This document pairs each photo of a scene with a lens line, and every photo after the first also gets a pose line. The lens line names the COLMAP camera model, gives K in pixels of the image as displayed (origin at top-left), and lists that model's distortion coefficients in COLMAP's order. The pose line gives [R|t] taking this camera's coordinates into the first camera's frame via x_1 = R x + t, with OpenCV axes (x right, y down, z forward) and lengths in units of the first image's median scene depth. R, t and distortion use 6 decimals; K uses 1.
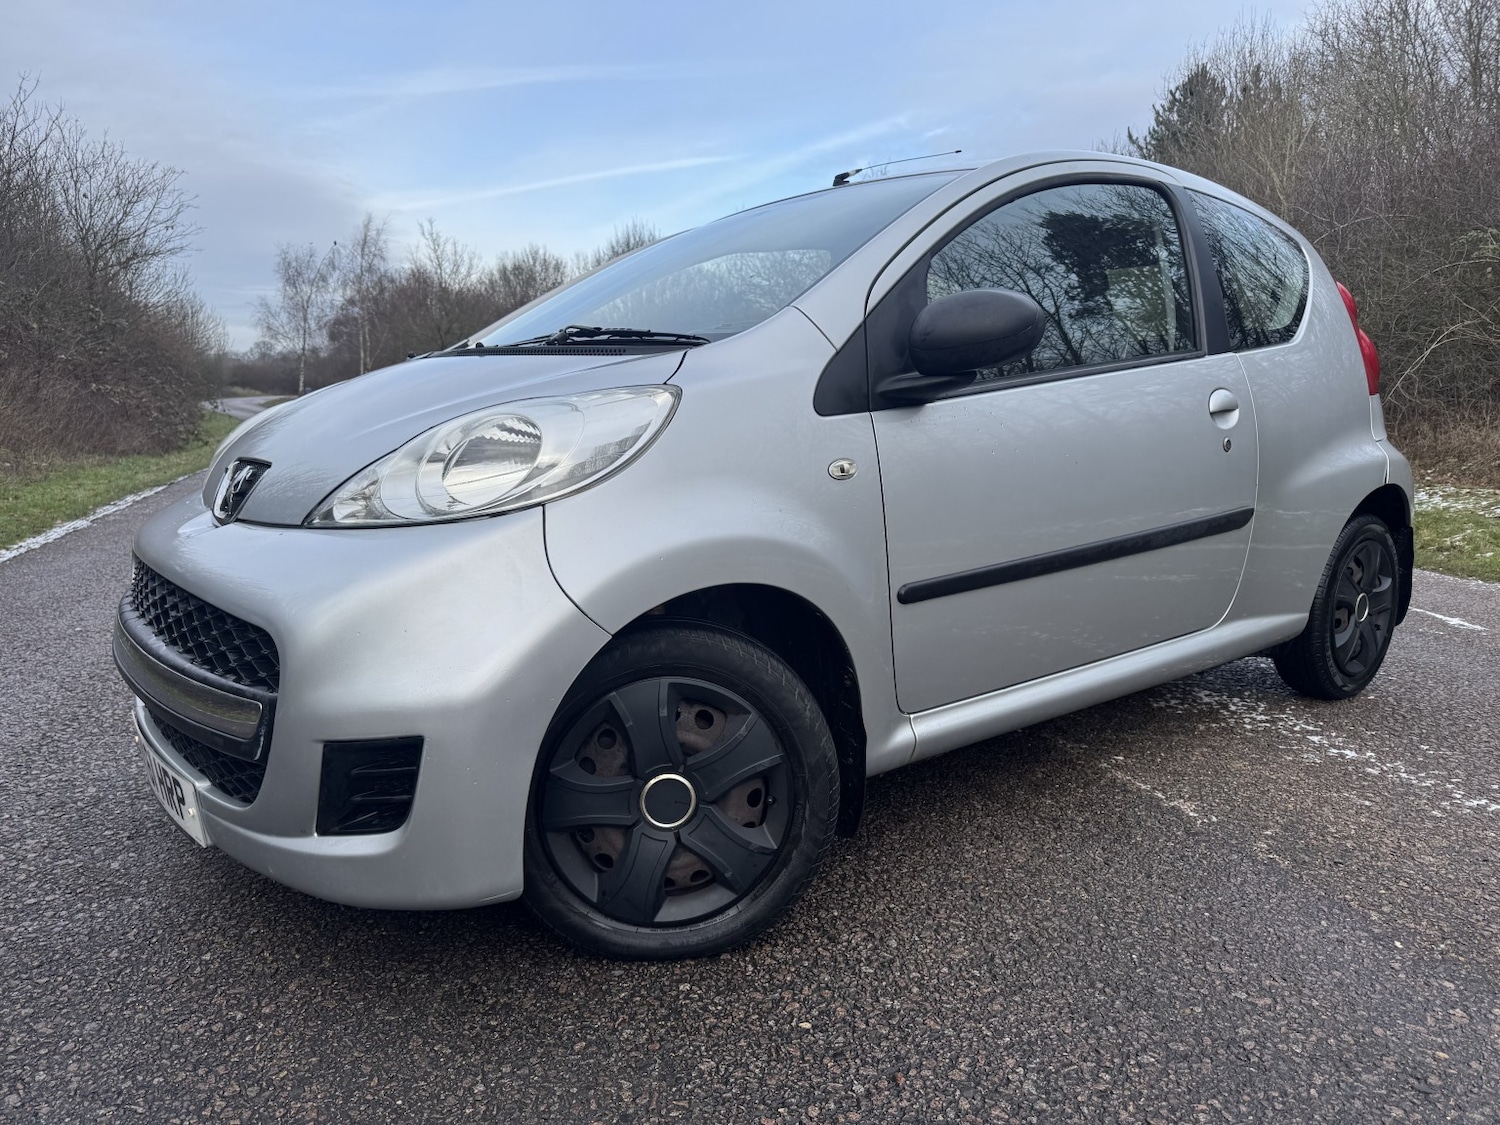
lens RADIAL K [[1078.9, 0, 763.4], [0, 1078.9, 568.4], [0, 0, 1]] dist [0.020571, -0.022826]
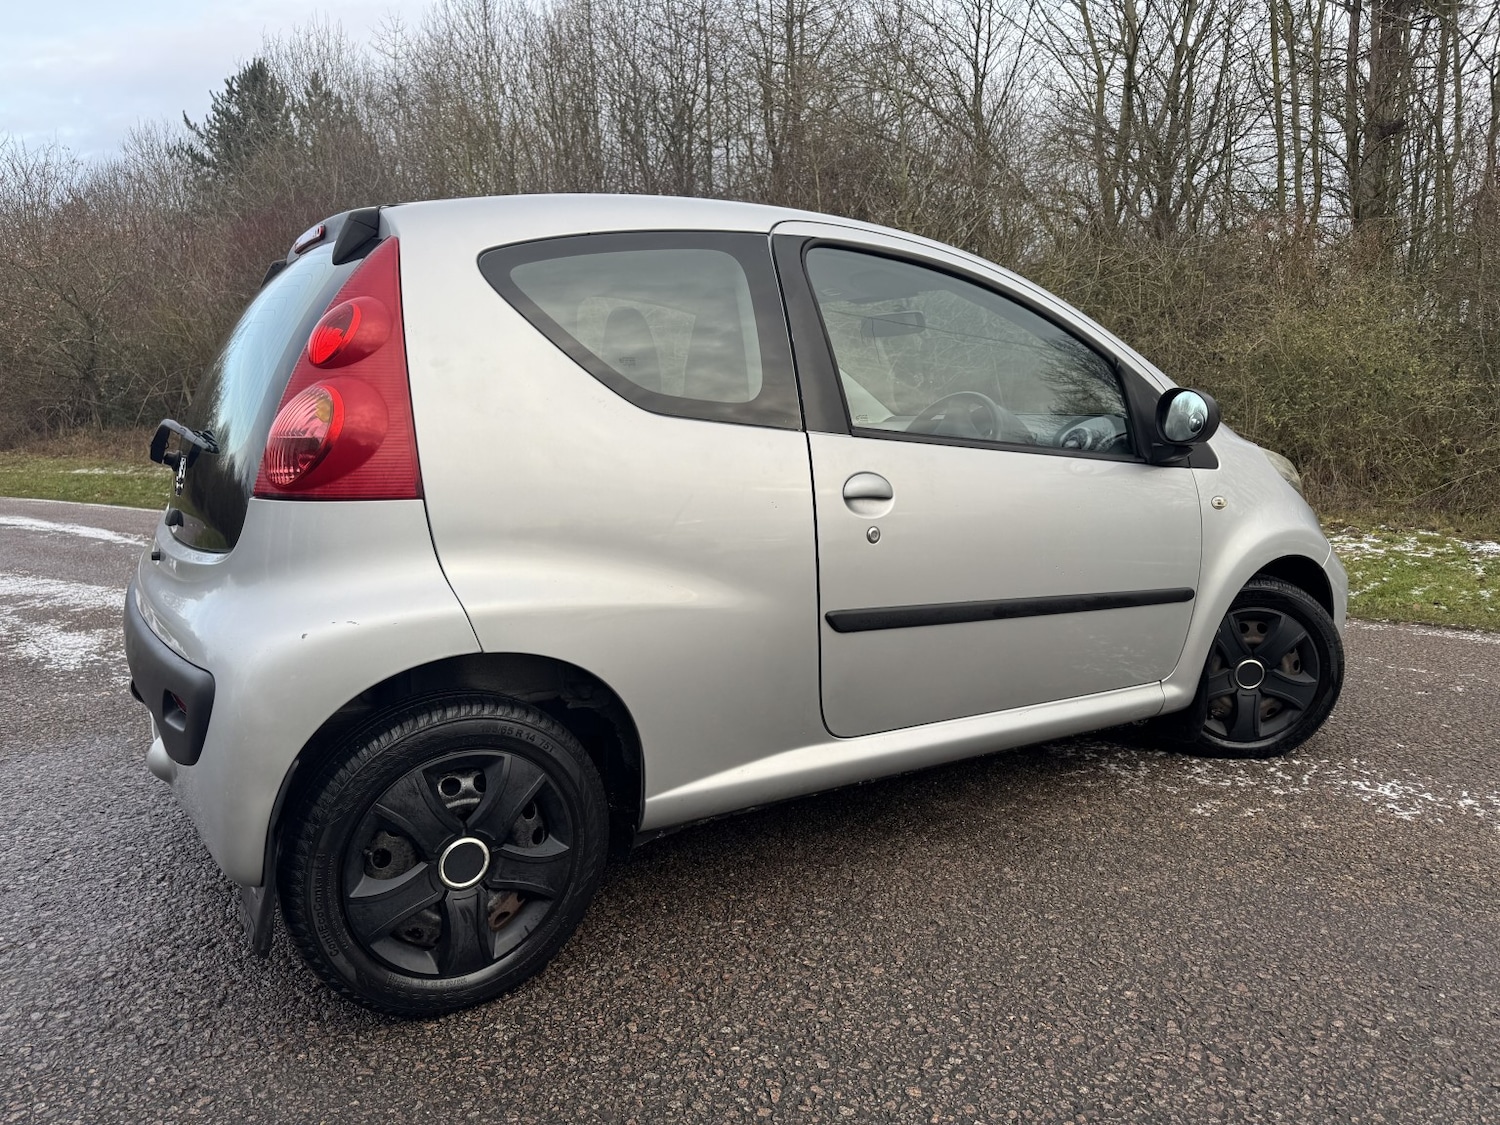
lens RADIAL K [[1078.9, 0, 749.2], [0, 1078.9, 566.2], [0, 0, 1]] dist [0.020571, -0.022826]
pose [[0.699424, -0.115308, 0.705344, -0.669918], [0.118330, 0.991962, 0.044827, -0.205142], [-0.704843, 0.052110, 0.707447, 0.867567]]
